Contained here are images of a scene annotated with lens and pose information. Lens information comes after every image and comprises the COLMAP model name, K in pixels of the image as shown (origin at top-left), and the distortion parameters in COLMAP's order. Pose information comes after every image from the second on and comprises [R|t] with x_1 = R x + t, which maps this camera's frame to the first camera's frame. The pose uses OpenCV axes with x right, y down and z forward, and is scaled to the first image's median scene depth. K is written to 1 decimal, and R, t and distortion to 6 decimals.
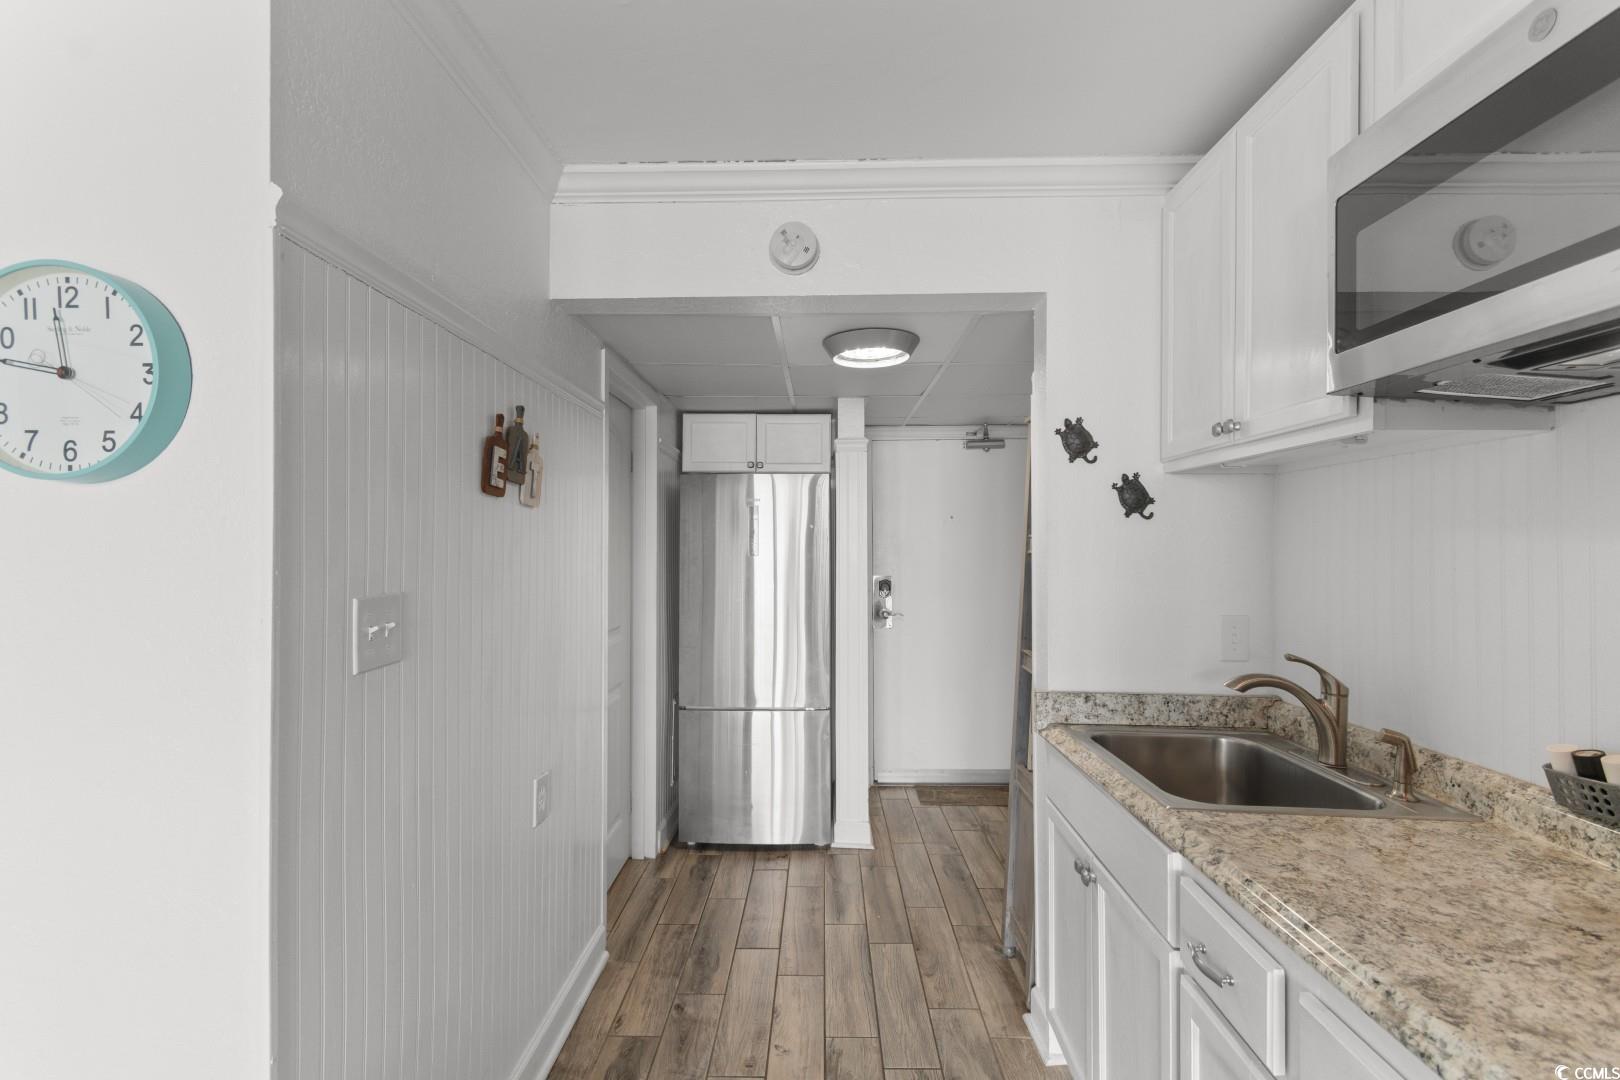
lens RADIAL K [[719.3, 0, 810.7], [0, 719.3, 542.3], [0, 0, 1]] dist [0.003397, -0.002632]
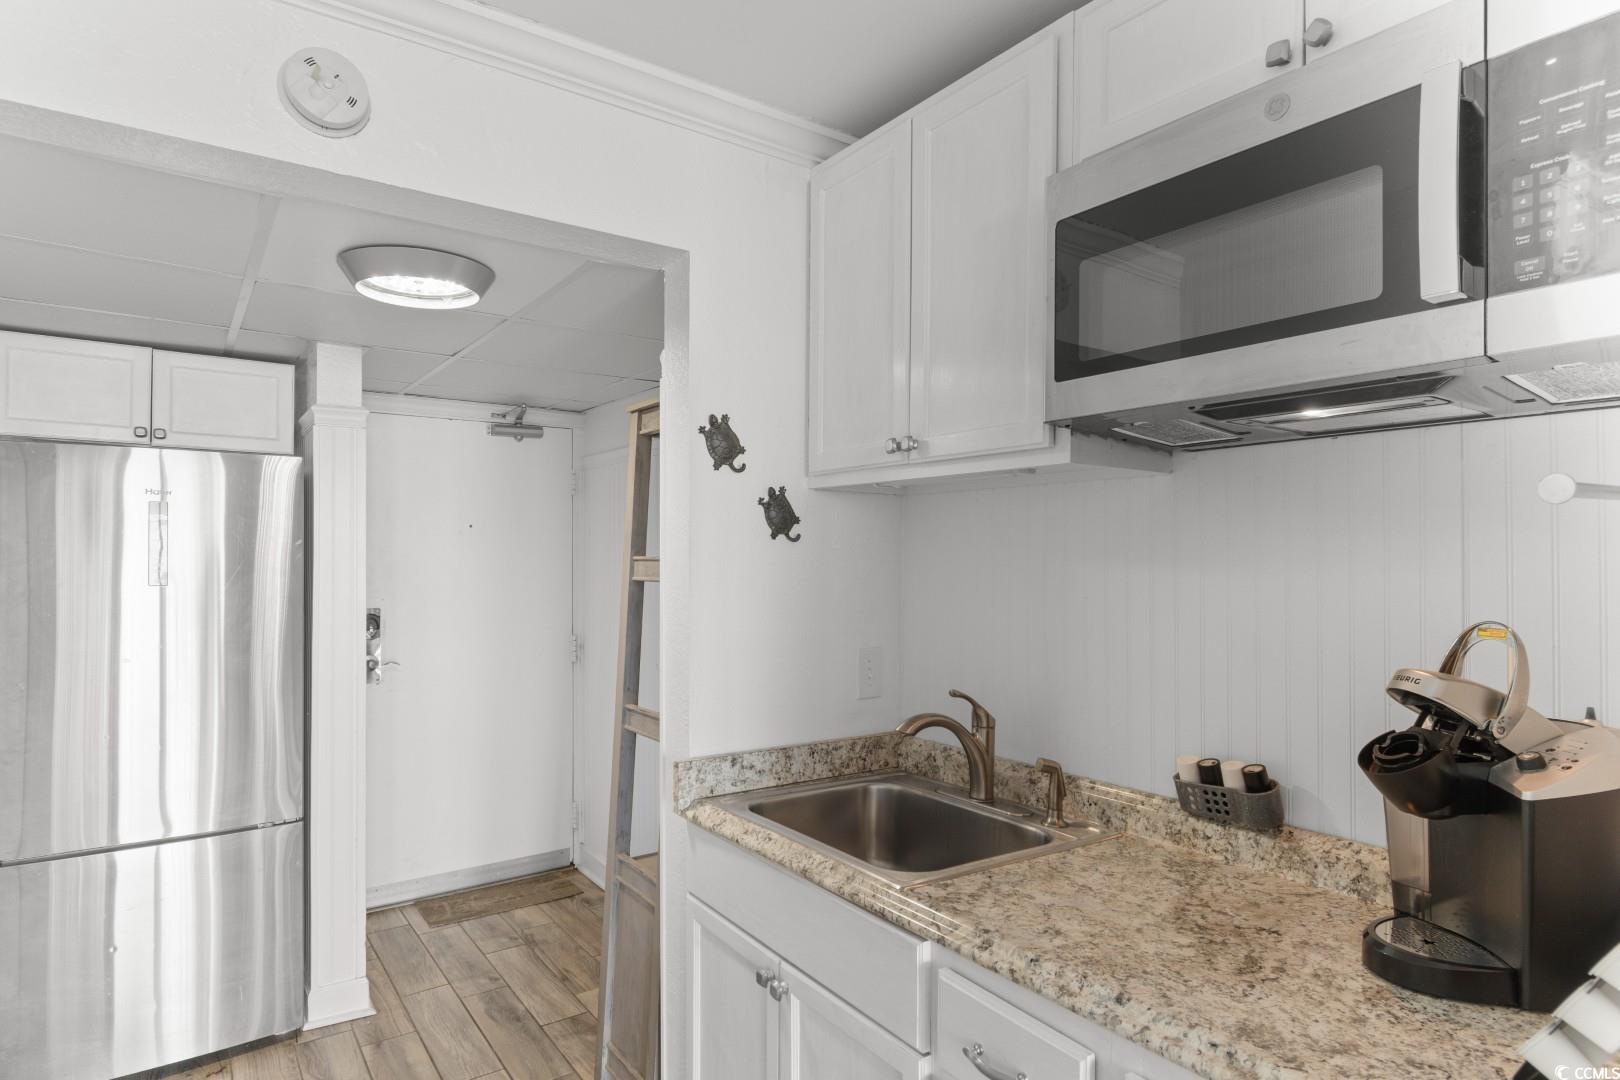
lens RADIAL K [[877.1, 0, 808.0], [0, 877.1, 551.3], [0, 0, 1]] dist [0.003758, -0.004983]
pose [[0.799065, 0.005751, 0.601217, -0.146862], [-0.005556, 0.999982, -0.002180, -0.018711], [-0.601218, -0.001598, 0.799083, 0.157977]]
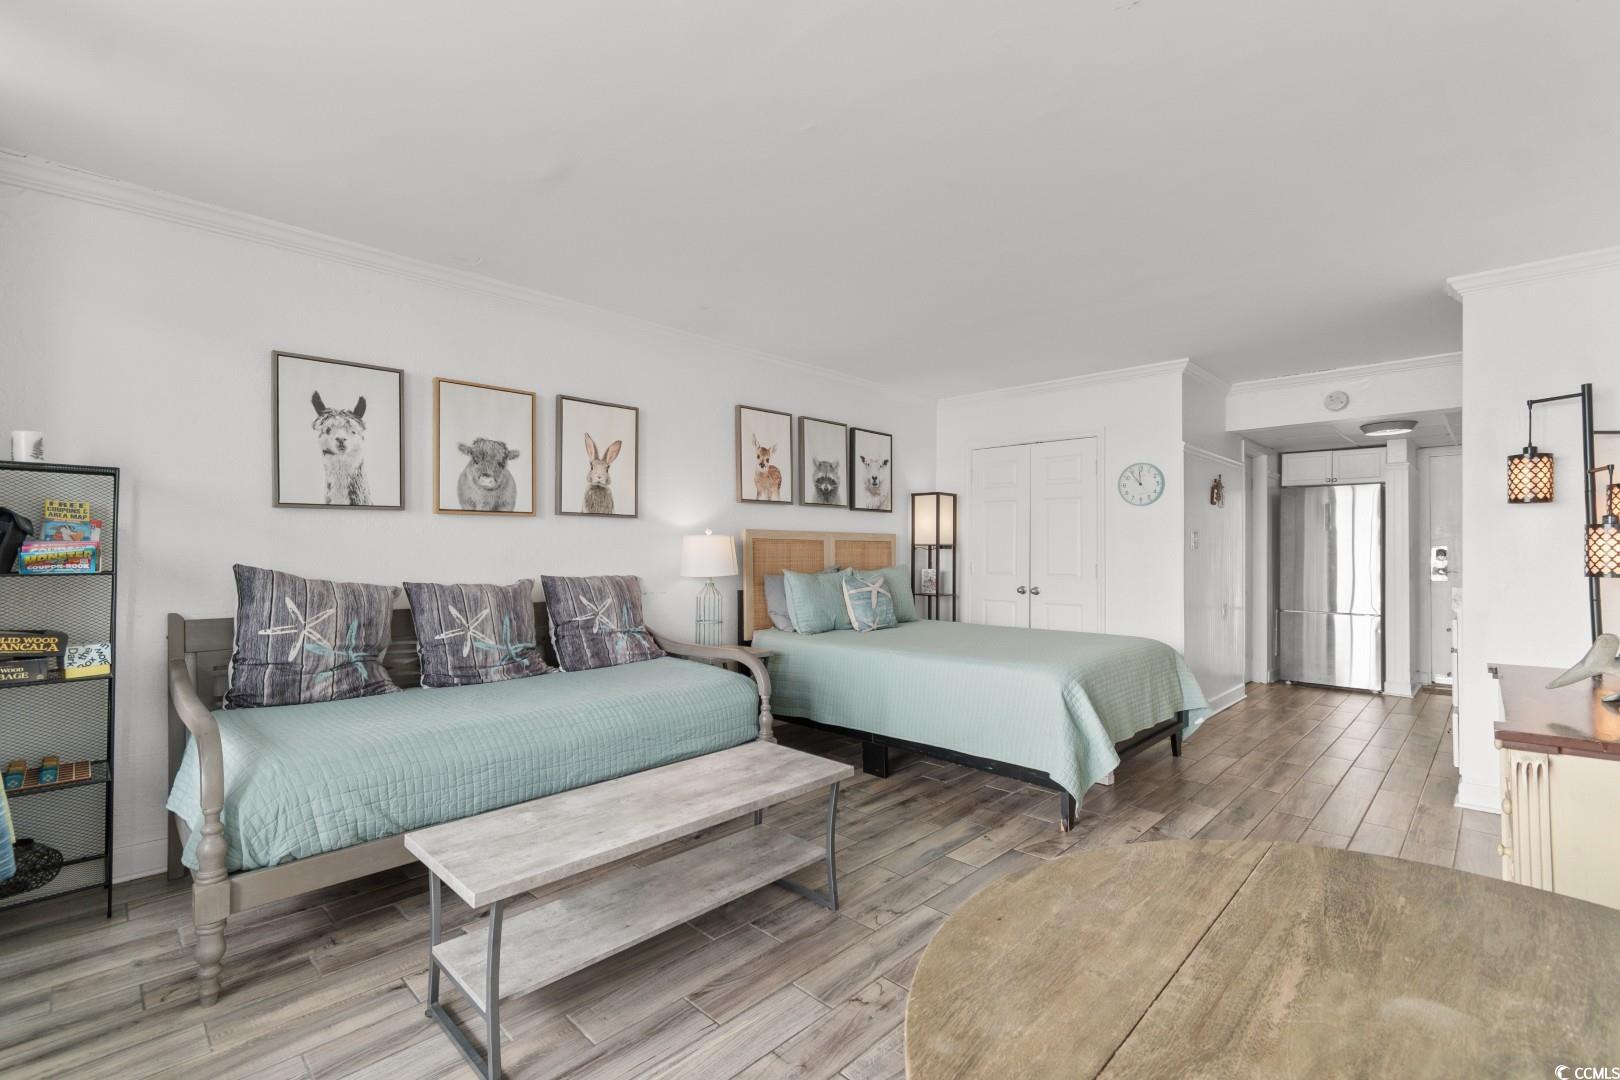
lens RADIAL K [[719.3, 0, 804.0], [0, 719.3, 538.8], [0, 0, 1]] dist [0.003397, -0.002632]
pose [[0.727003, -0.003225, -0.686626, 0.359738], [-0.001685, 0.999978, -0.006480, 0.093048], [0.686632, 0.005868, 0.726982, -2.152938]]
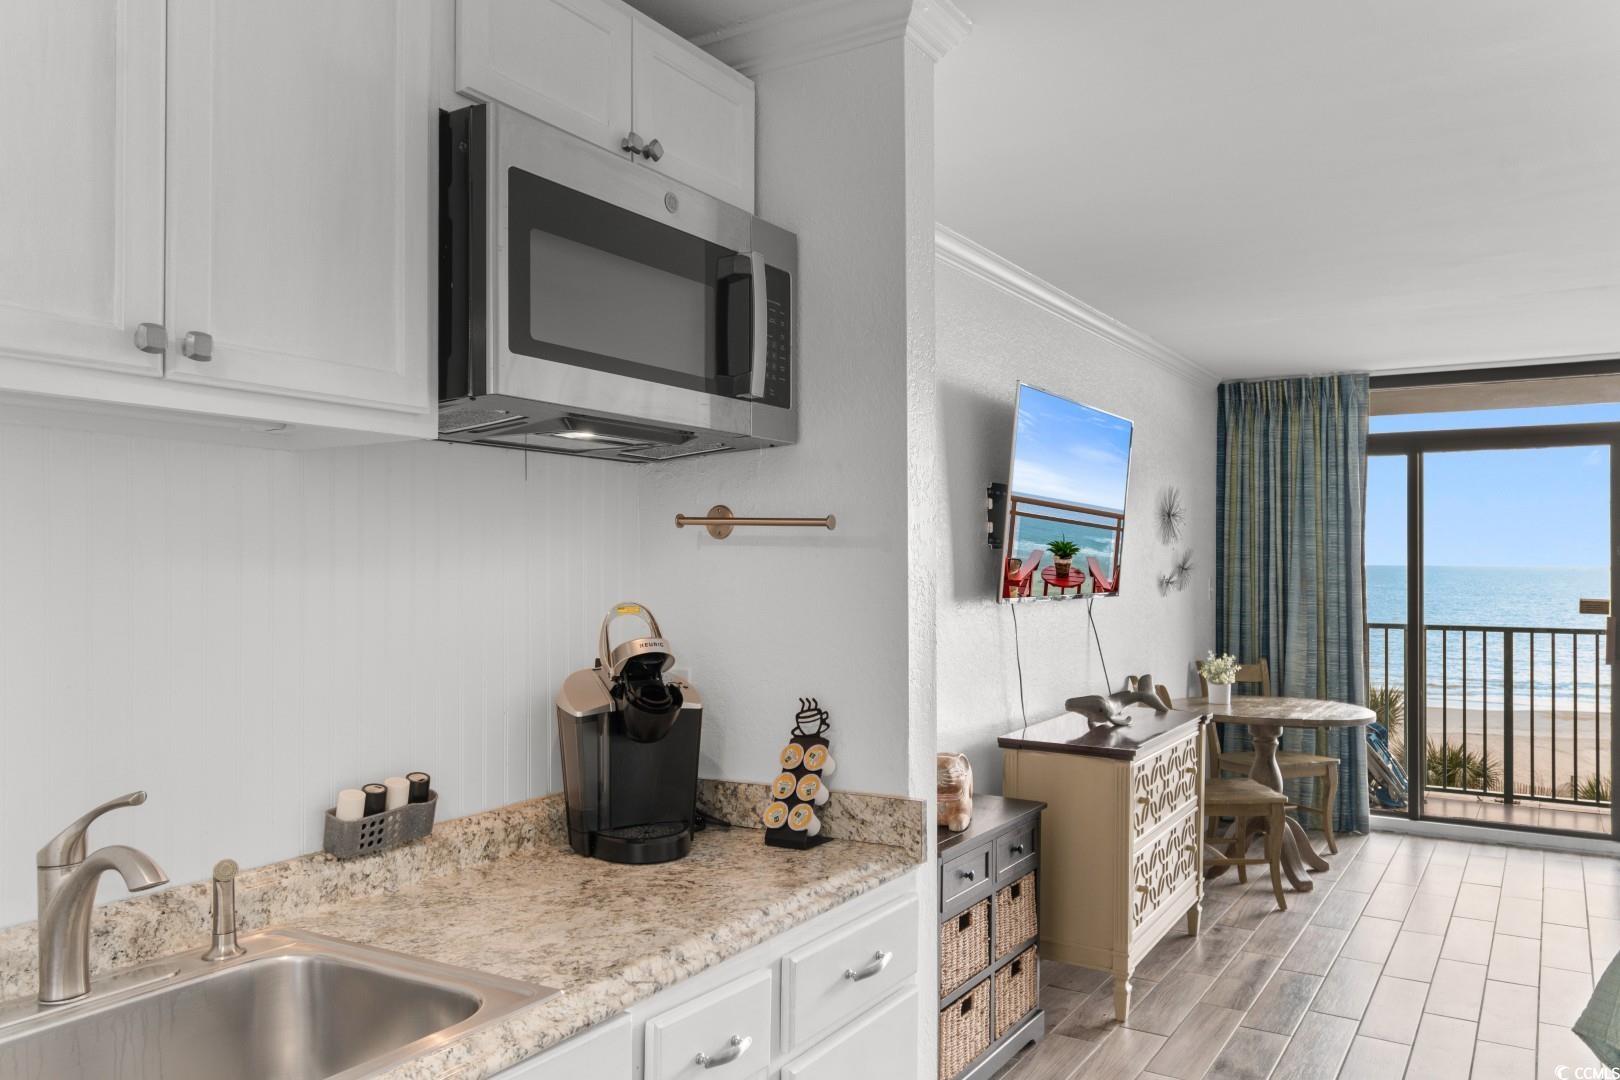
lens RADIAL K [[1189.3, 0, 819.7], [0, 1189.3, 552.0], [0, 0, 1]] dist [-0.002442, 0.002769]
pose [[-0.862876, 0.006100, 0.505379, -0.157070], [-0.002651, 0.999859, -0.016594, -0.002772], [-0.505409, -0.015658, -0.862738, 1.208239]]
